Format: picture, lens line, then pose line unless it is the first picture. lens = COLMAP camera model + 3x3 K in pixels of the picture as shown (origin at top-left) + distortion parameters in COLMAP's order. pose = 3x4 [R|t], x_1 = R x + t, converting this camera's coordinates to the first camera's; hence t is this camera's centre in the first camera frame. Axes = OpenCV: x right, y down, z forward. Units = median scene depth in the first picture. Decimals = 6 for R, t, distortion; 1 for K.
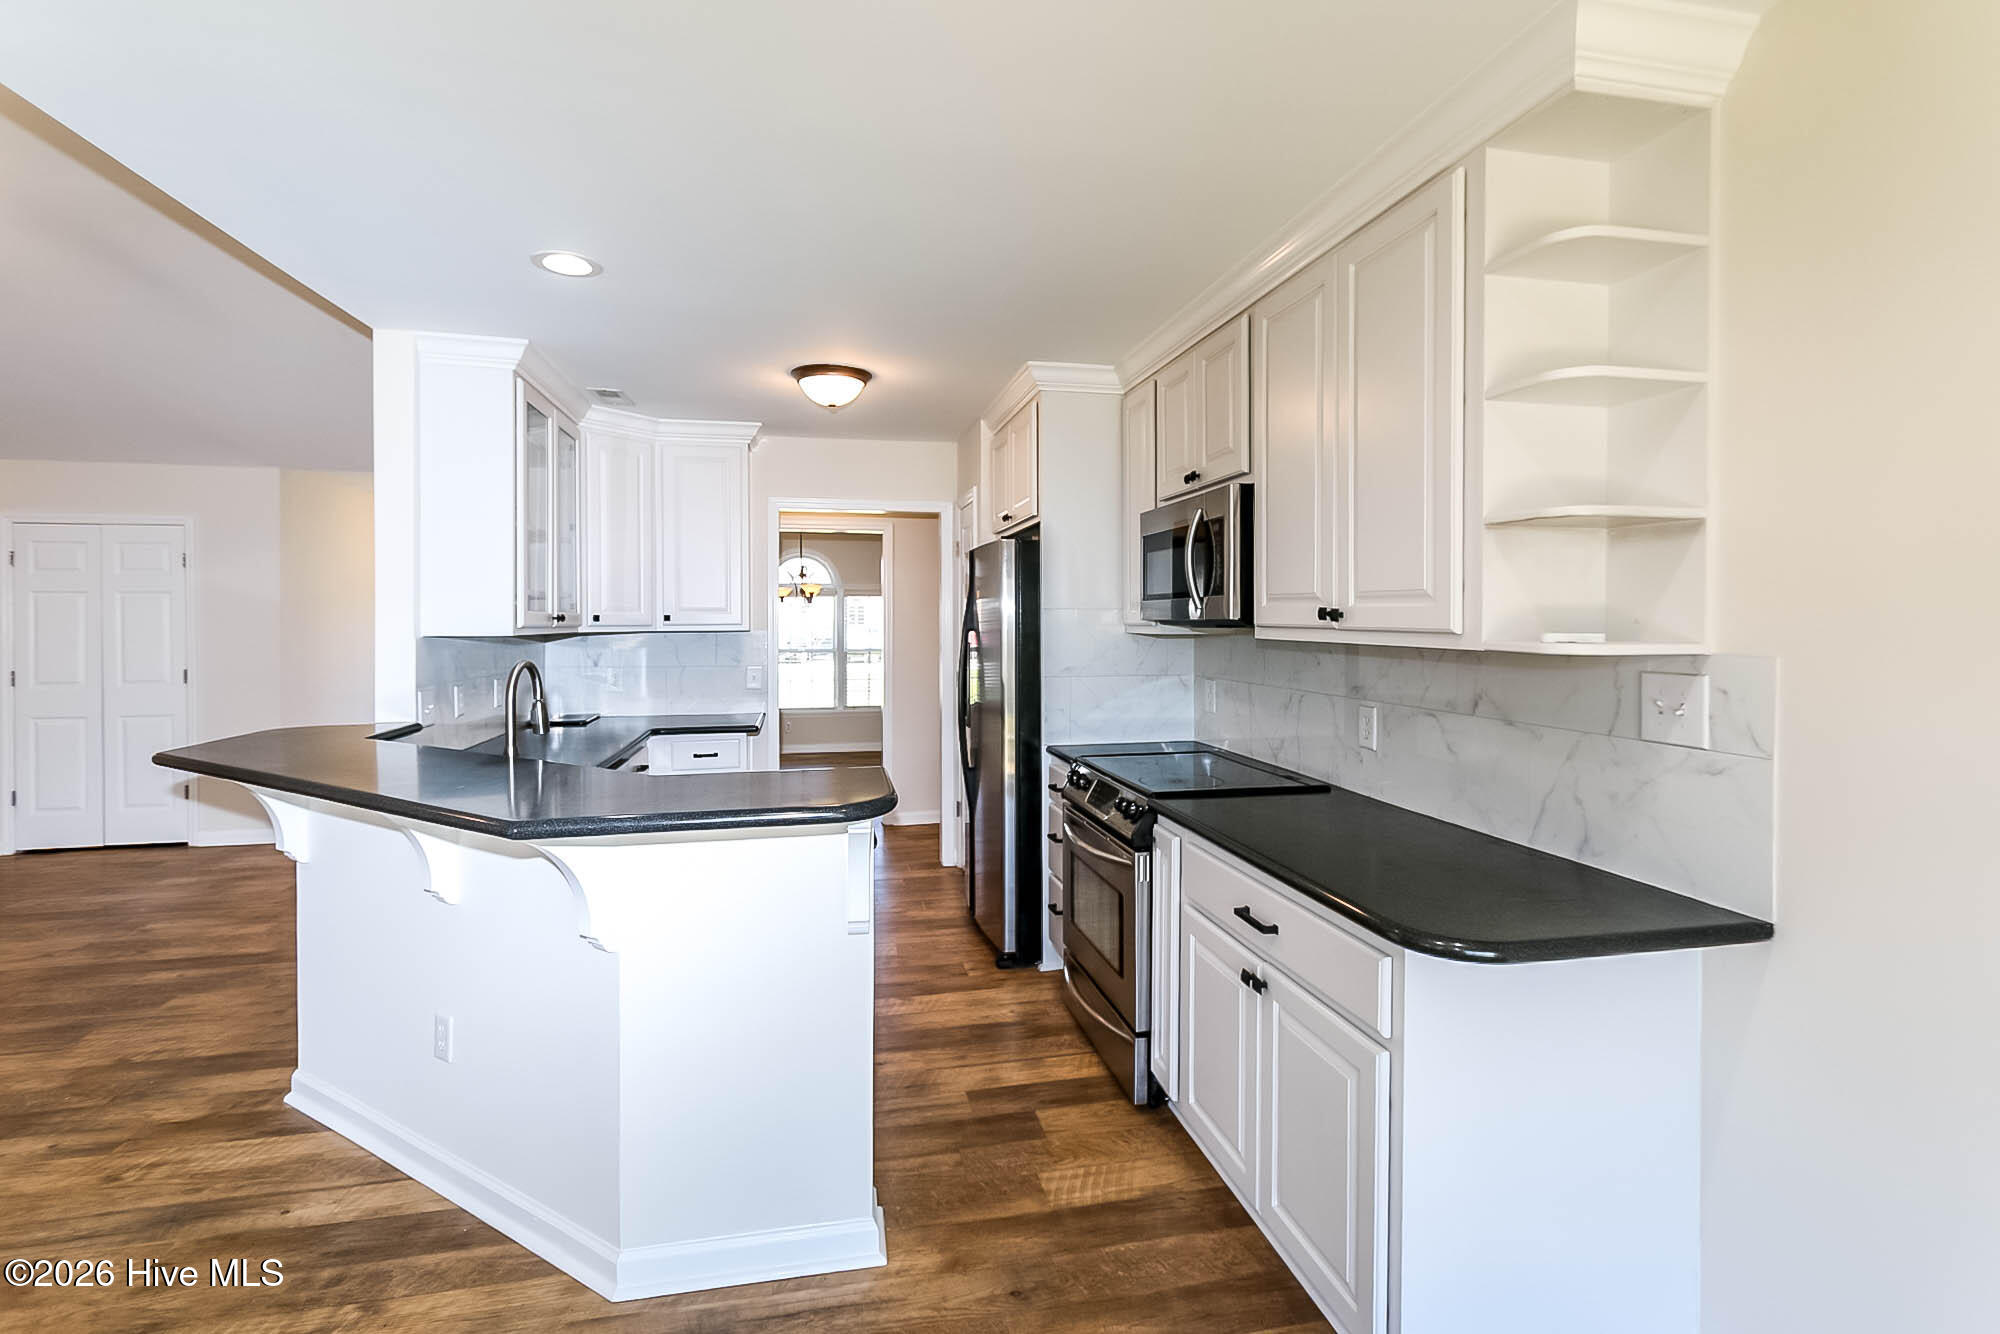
lens RADIAL K [[925.7, 0, 1003.8], [0, 925.7, 628.1], [0, 0, 1]] dist [-0.000499, 0.002019]
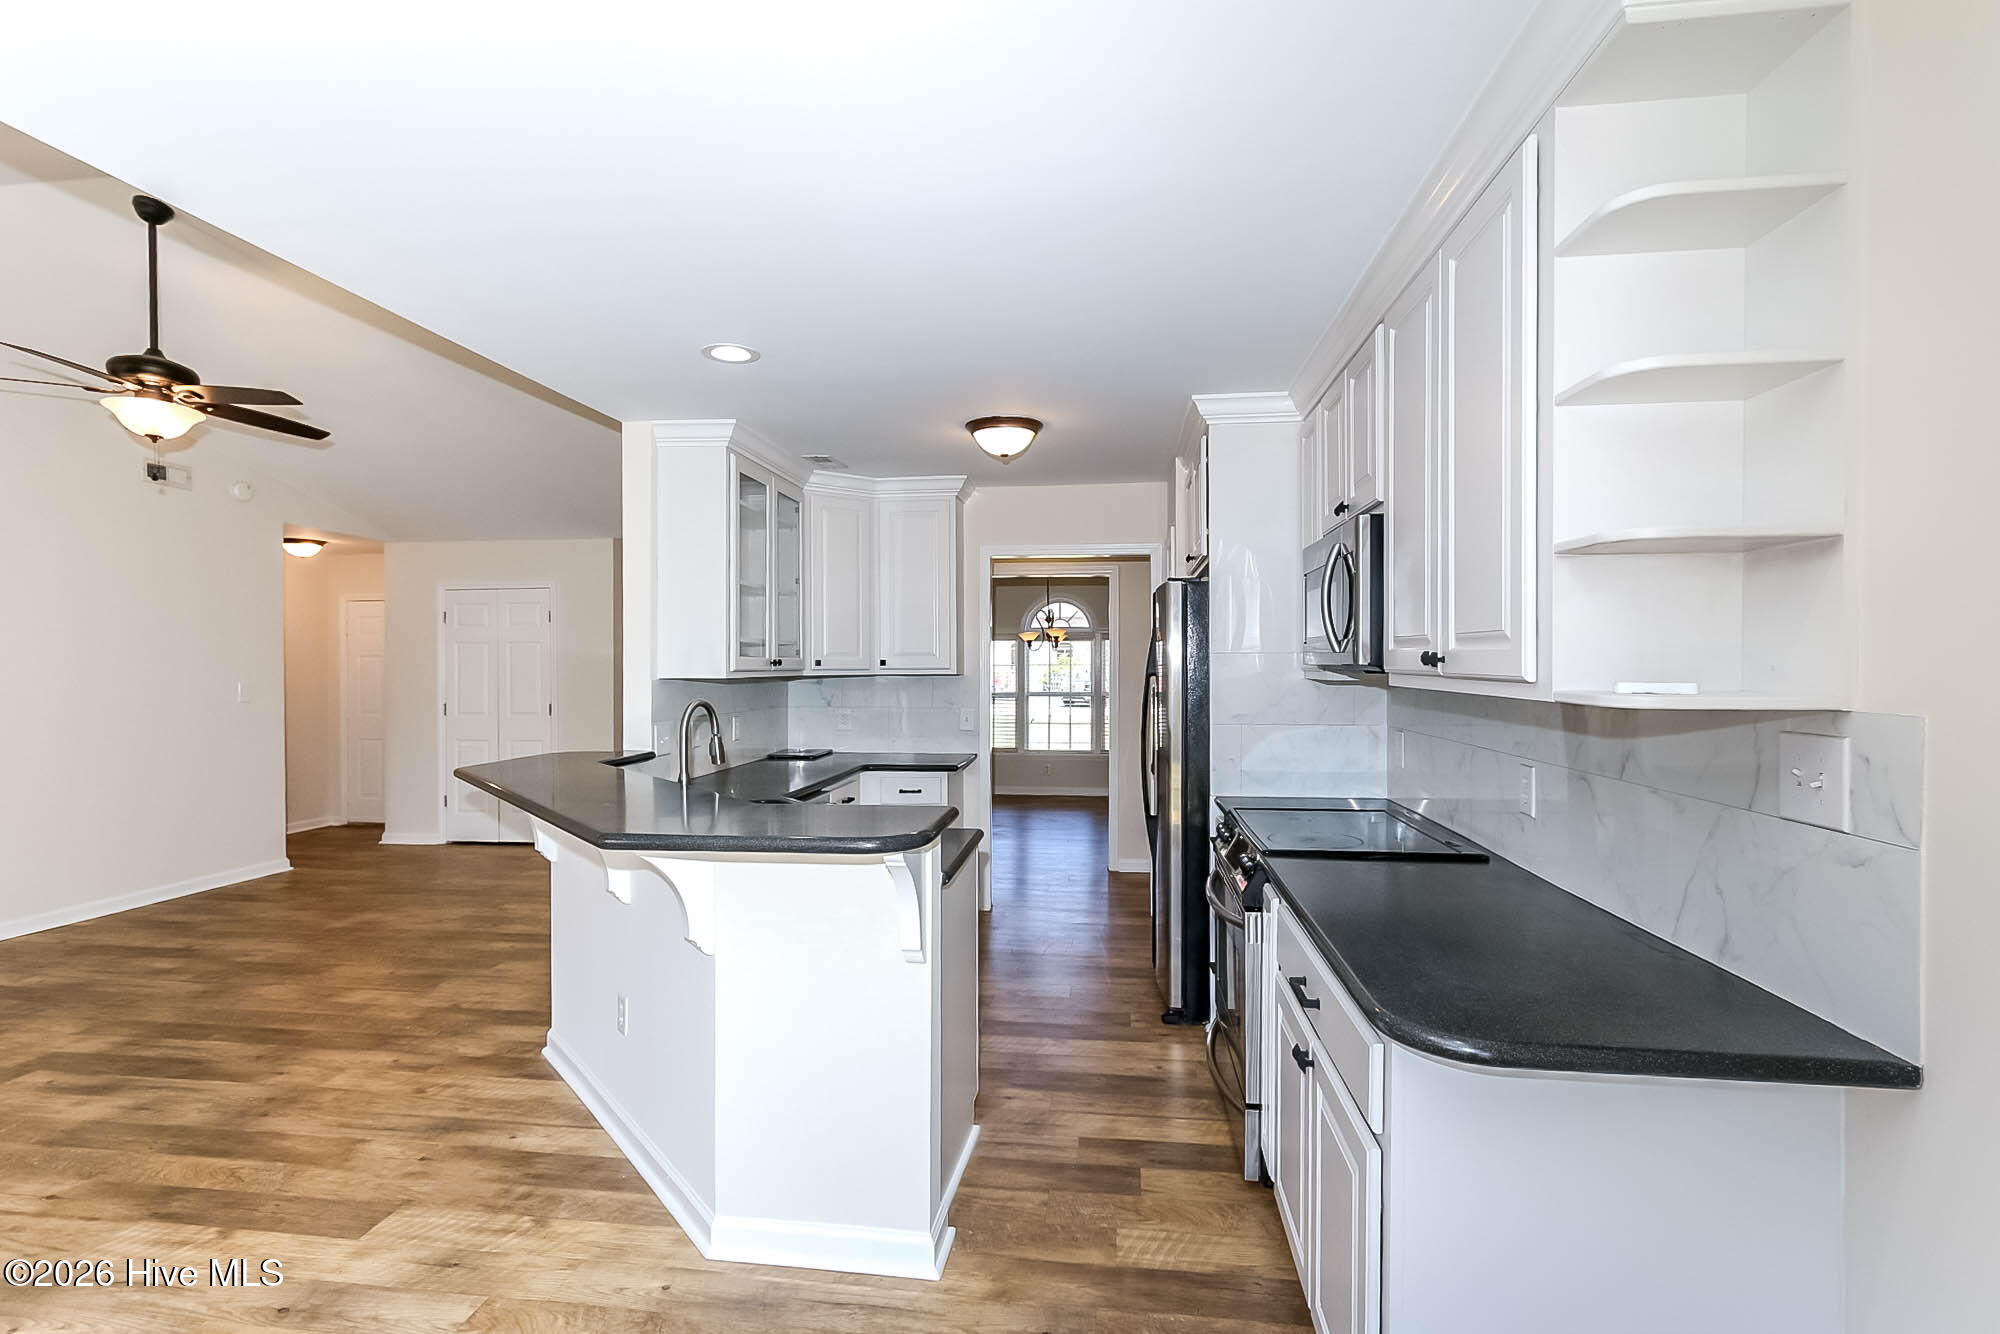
lens RADIAL K [[942.8, 0, 992.7], [0, 942.8, 673.3], [0, 0, 1]] dist [0.001524, 0.000958]
pose [[0.942881, 0.003000, -0.333116, 0.209295], [-0.002451, 0.999995, 0.002070, -0.001822], [0.333120, -0.001135, 0.942884, 0.010070]]
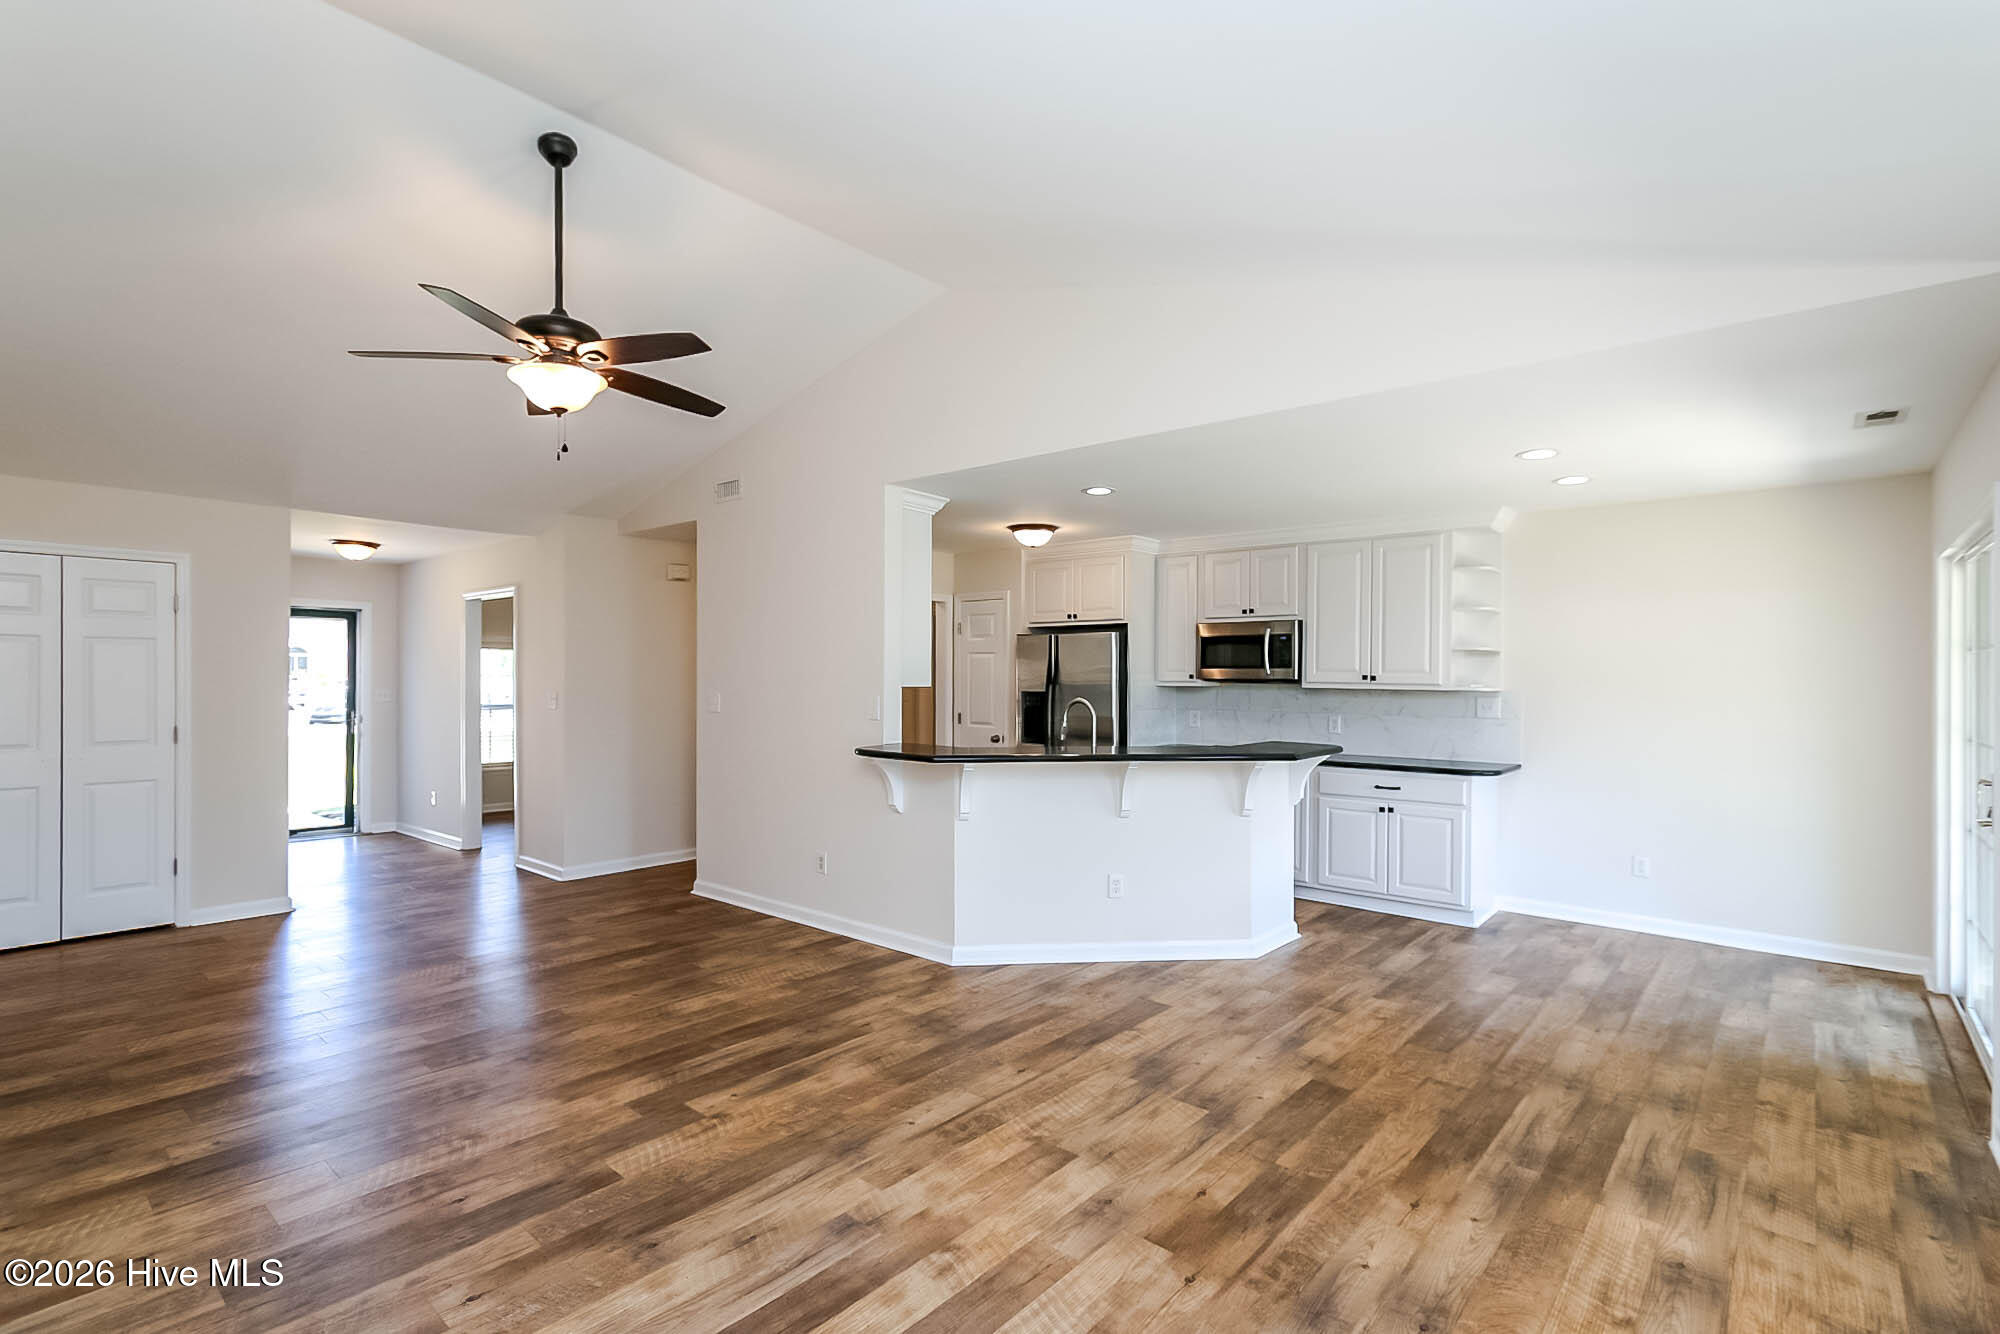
lens RADIAL K [[938.7, 0, 988.4], [0, 938.7, 678.3], [0, 0, 1]] dist [0.000317, 0.002082]
pose [[0.797249, 0.005650, 0.603624, -1.721542], [-0.002059, 0.999976, -0.006641, 0.005360], [-0.603647, 0.004052, 0.797242, -0.380496]]
